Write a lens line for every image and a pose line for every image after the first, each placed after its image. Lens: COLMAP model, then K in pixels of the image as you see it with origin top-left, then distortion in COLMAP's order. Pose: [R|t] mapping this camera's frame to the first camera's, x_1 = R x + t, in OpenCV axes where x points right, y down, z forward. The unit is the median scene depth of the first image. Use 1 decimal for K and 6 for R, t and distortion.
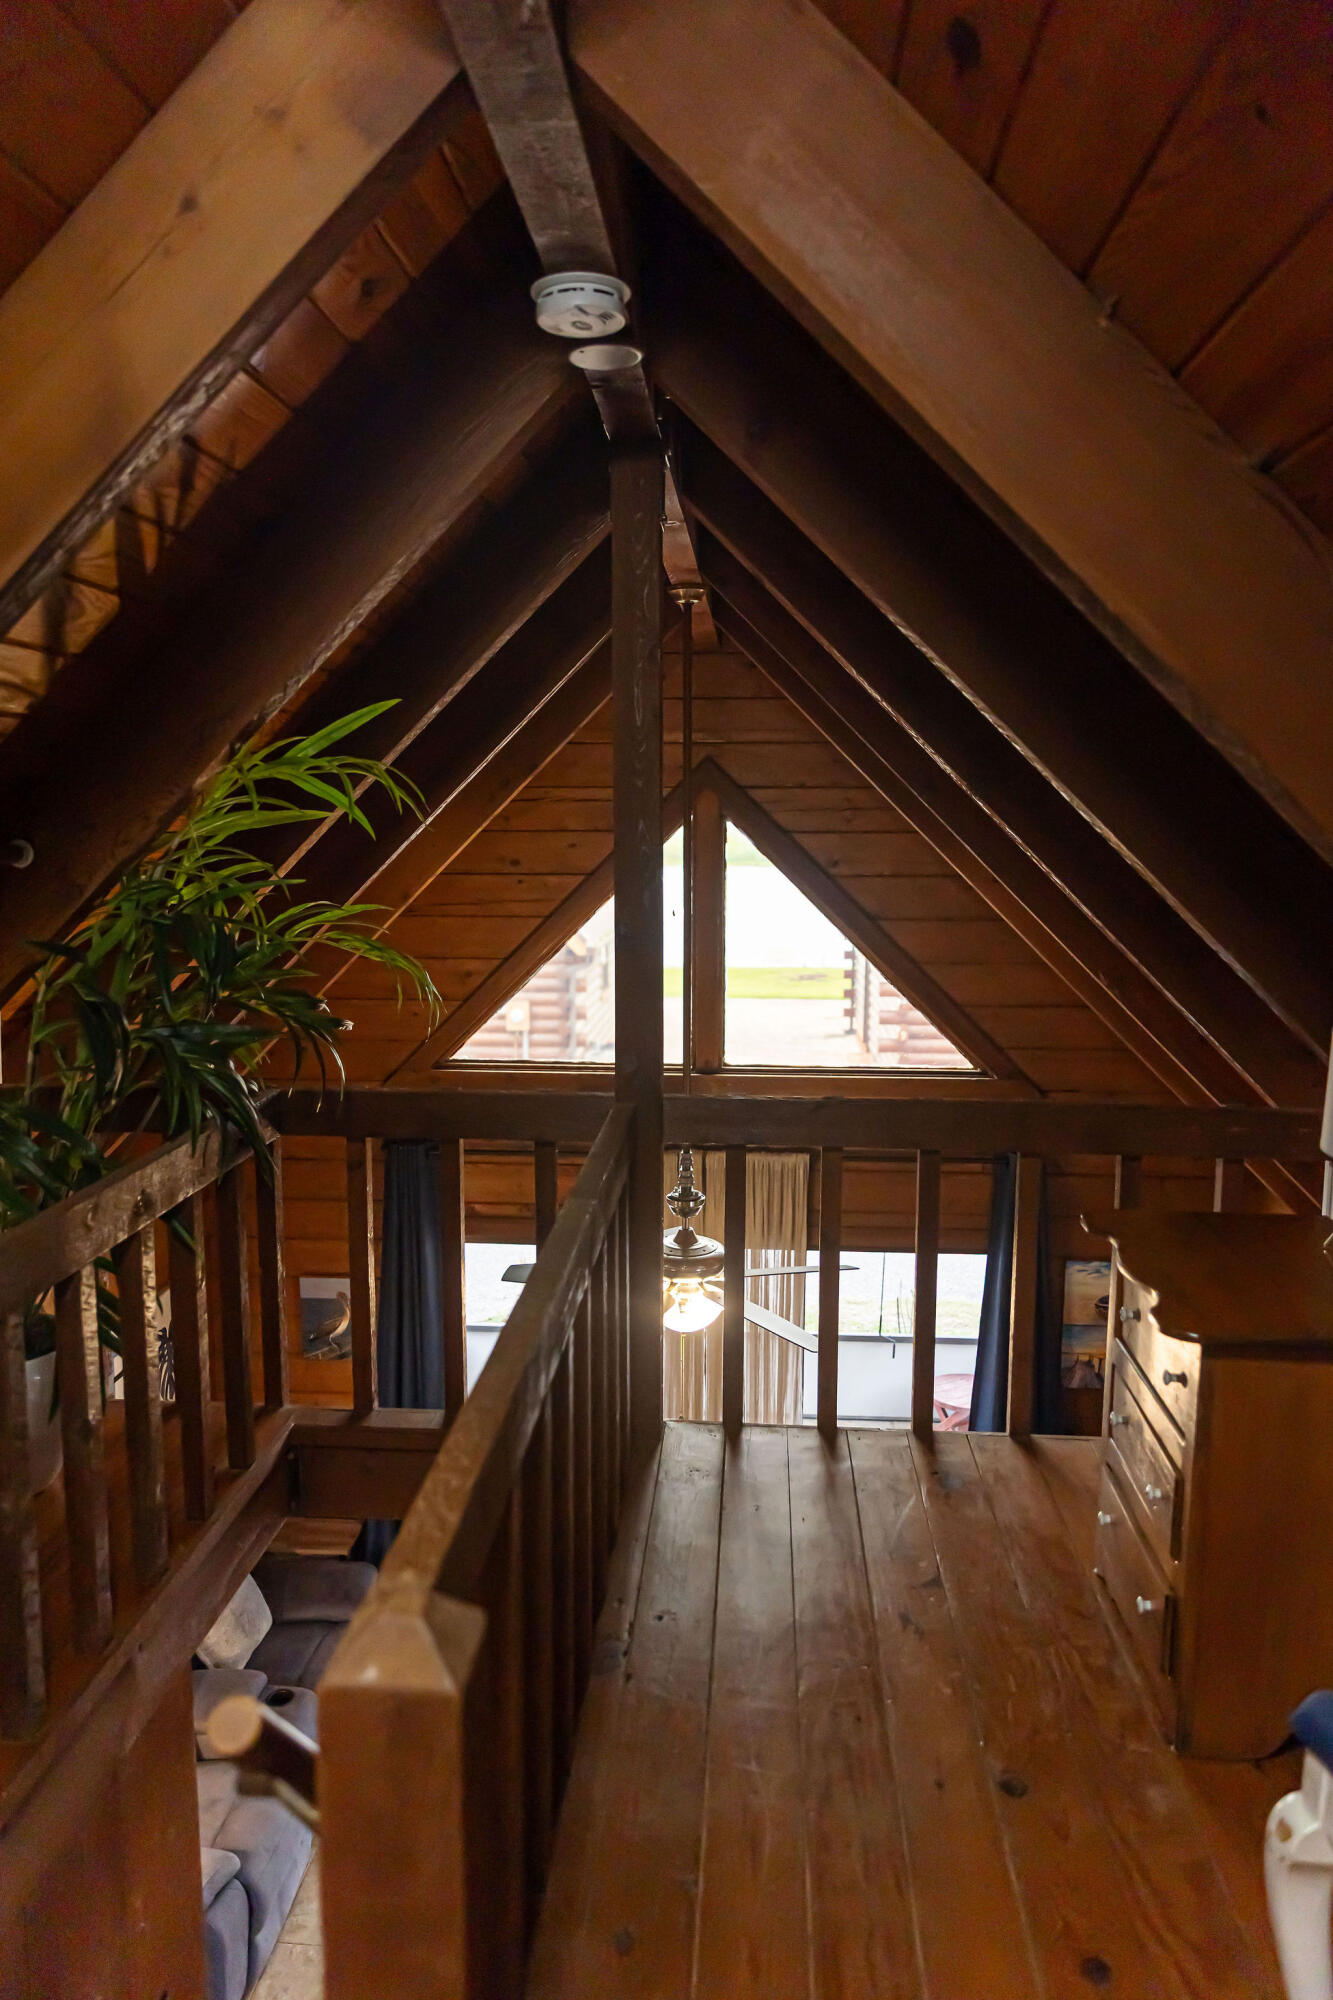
lens RADIAL K [[1346.2, 0, 673.5], [0, 1346.2, 991.9], [0, 0, 1]] dist [-0.009309, 0.002513]
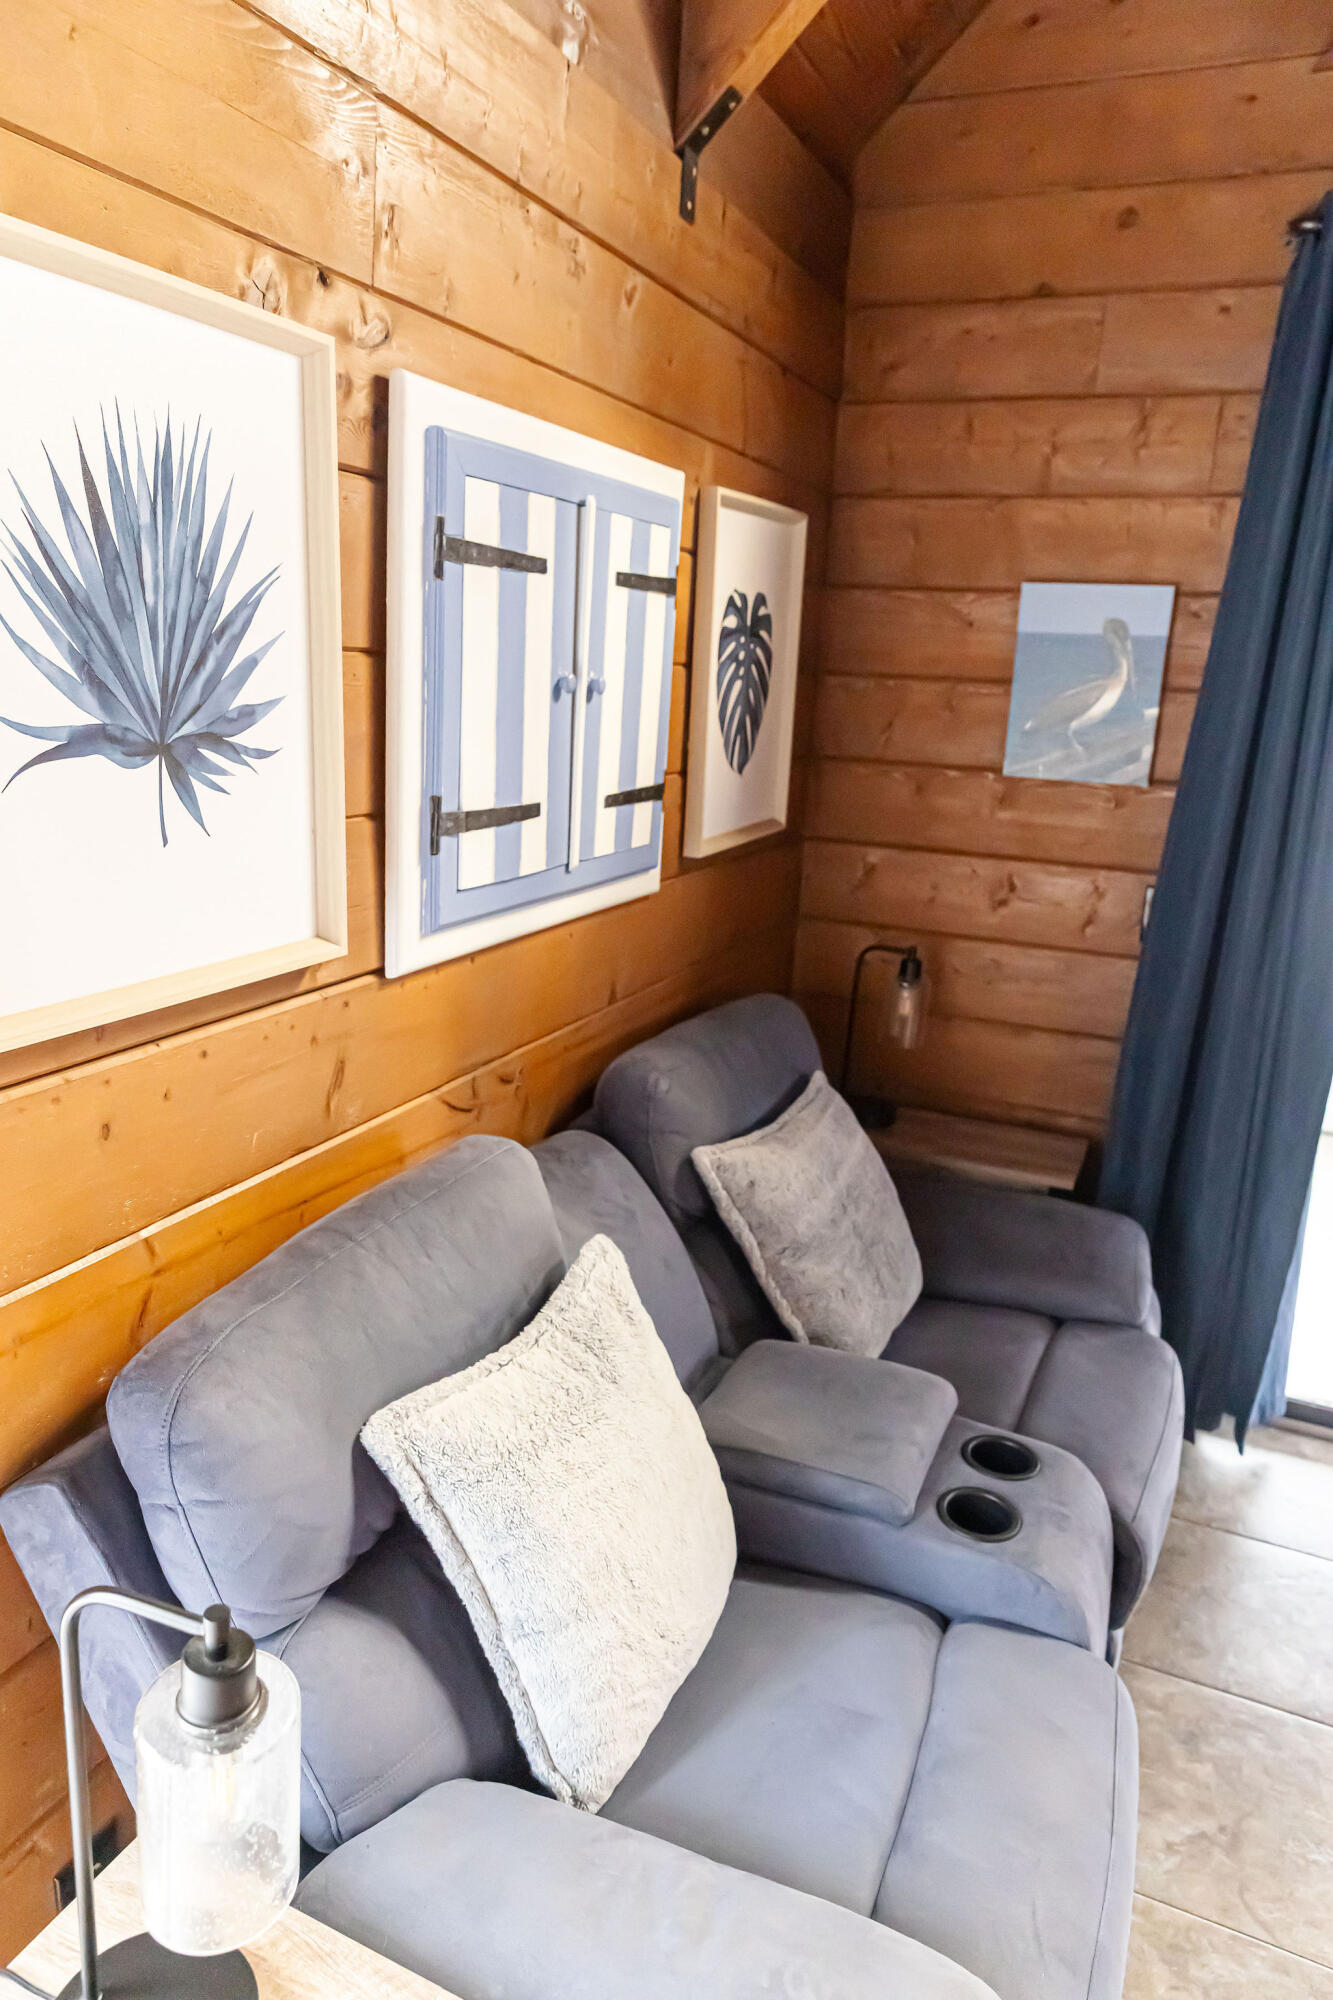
lens RADIAL K [[1346.2, 0, 664.8], [0, 1346.2, 1005.7], [0, 0, 1]] dist [-0.009309, 0.002513]
pose [[0.937387, 0.136332, -0.320499, -0.249784], [-0.090948, 0.984094, 0.152605, 0.322678], [0.336206, -0.113902, 0.934875, 0.579240]]
